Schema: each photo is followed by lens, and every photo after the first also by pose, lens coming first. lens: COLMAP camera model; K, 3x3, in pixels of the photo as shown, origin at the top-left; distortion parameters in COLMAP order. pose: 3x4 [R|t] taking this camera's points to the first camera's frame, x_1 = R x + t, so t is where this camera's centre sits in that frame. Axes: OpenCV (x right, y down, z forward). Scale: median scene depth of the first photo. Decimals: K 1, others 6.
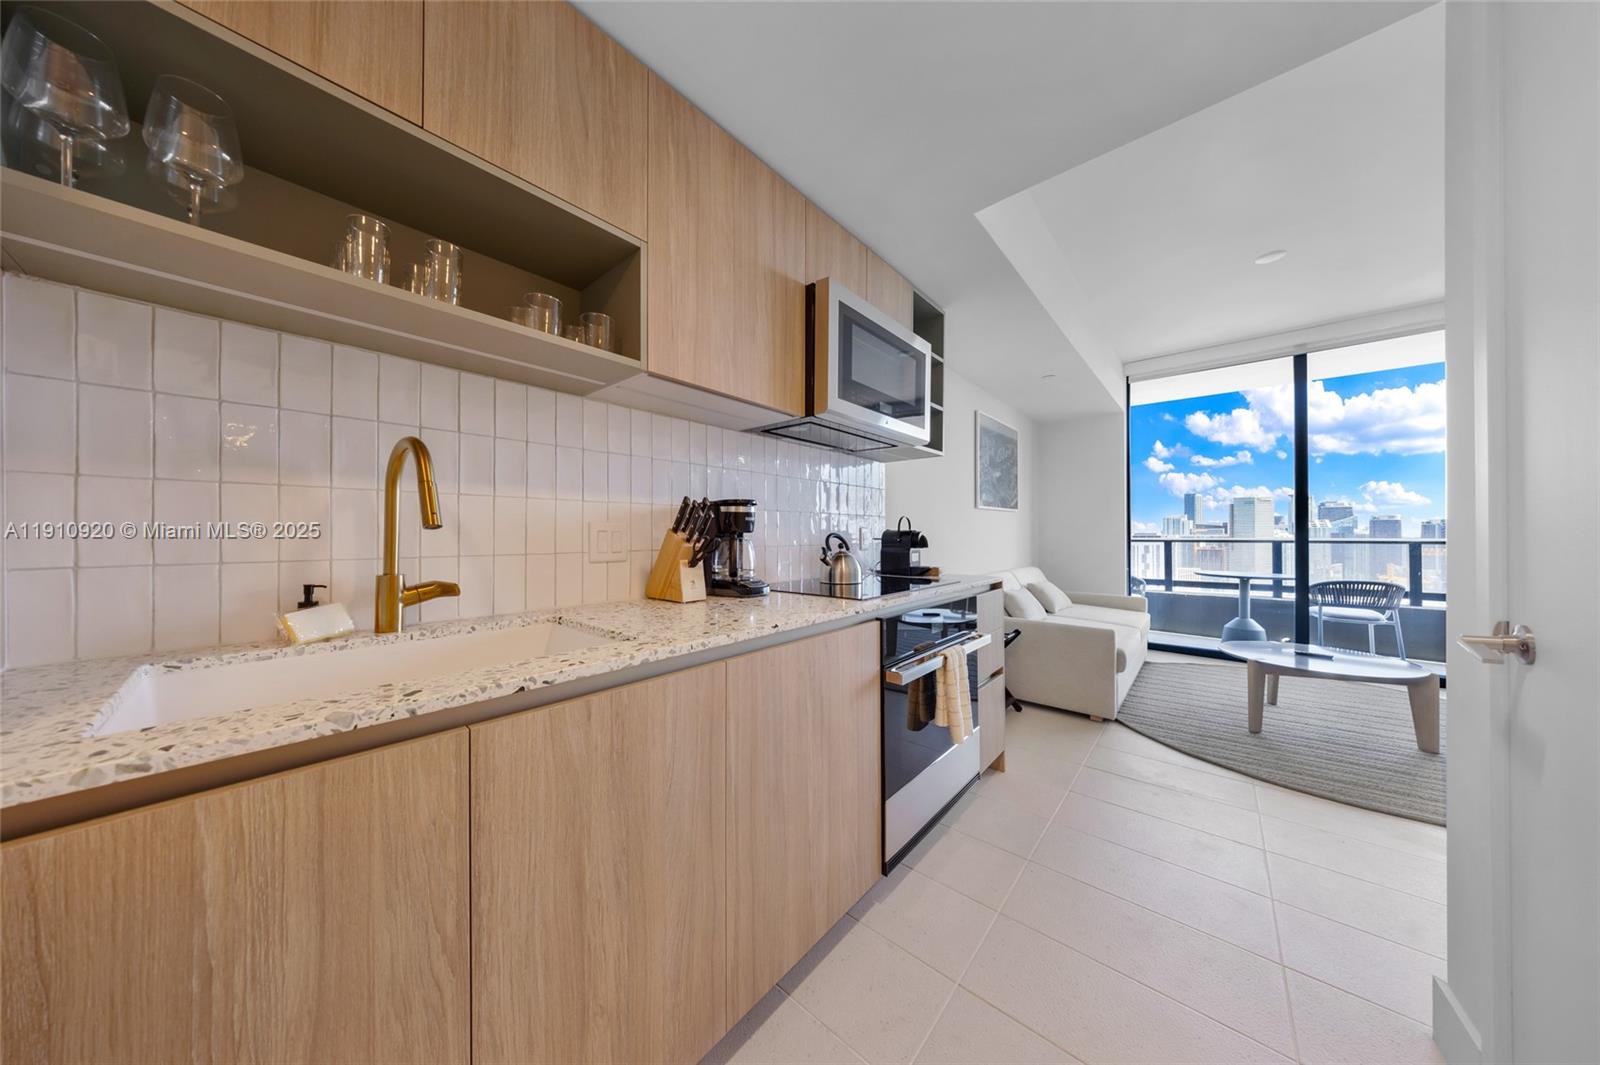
lens RADIAL K [[476.6, 0, 767.3], [0, 476.6, 531.6], [0, 0, 1]] dist [0.000061, -0.000005]
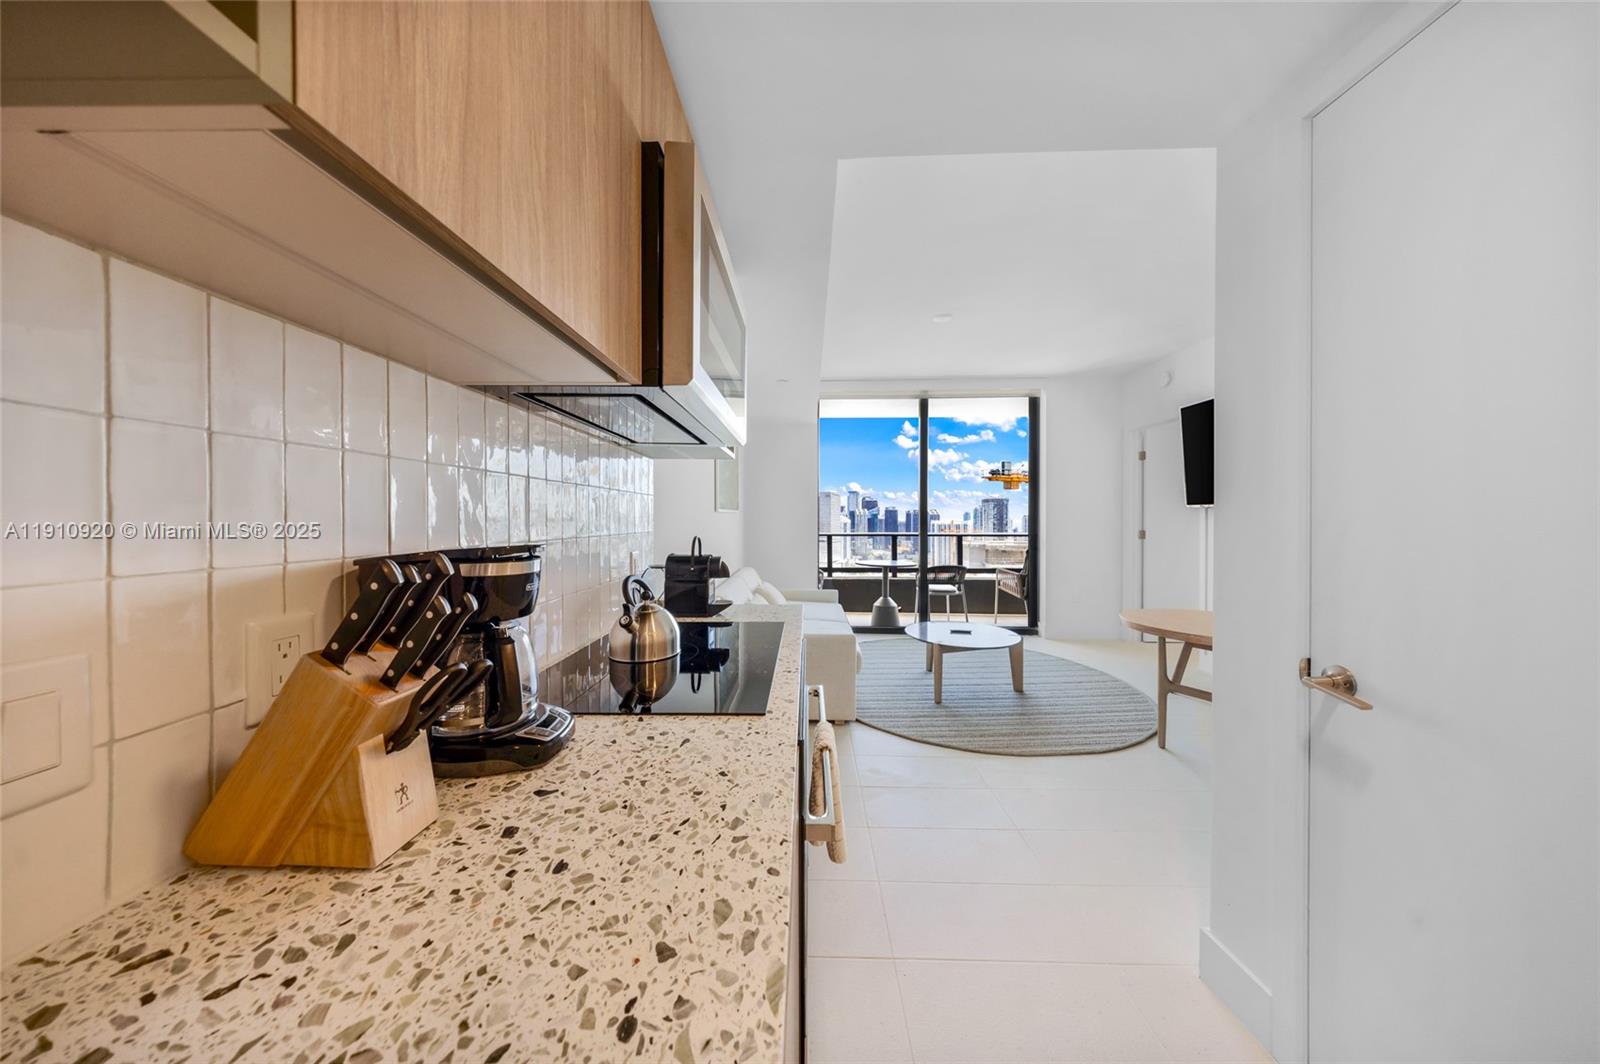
lens RADIAL K [[494.2, 0, 793.4], [0, 494.2, 522.8], [0, 0, 1]] dist [0.000359, 0.000055]
pose [[0.749248, -0.005859, 0.662263, -0.161210], [-0.004032, 0.999902, 0.013408, -0.093887], [-0.662277, -0.012716, 0.749151, 0.464760]]
